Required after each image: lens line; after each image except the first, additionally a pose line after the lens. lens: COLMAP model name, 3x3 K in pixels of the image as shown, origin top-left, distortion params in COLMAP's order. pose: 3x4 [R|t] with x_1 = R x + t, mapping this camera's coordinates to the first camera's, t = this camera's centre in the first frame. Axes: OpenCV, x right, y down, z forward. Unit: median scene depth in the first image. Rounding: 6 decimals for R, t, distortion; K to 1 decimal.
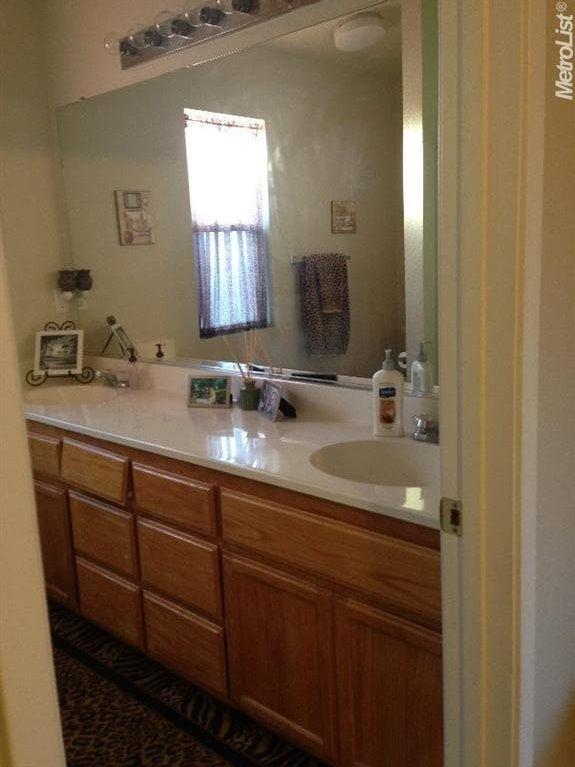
lens RADIAL K [[704.6, 0, 287.5], [0, 704.6, 383.5], [0, 0, 1]] dist [0.080745, -0.123291]
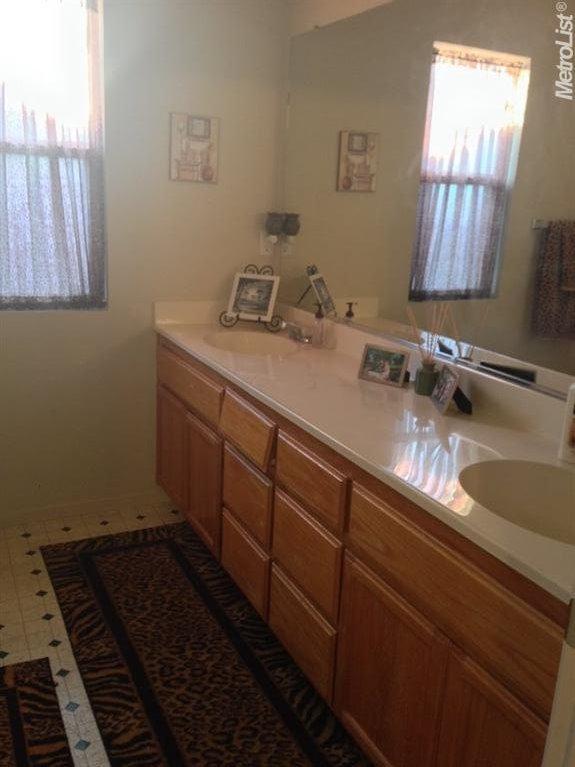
lens RADIAL K [[704.6, 0, 287.5], [0, 704.6, 383.5], [0, 0, 1]] dist [0.080745, -0.123291]
pose [[0.930247, 0.178733, -0.320460, 0.055382], [-0.155810, 0.983109, 0.096025, -0.027491], [0.332210, -0.039396, 0.942382, 0.097346]]
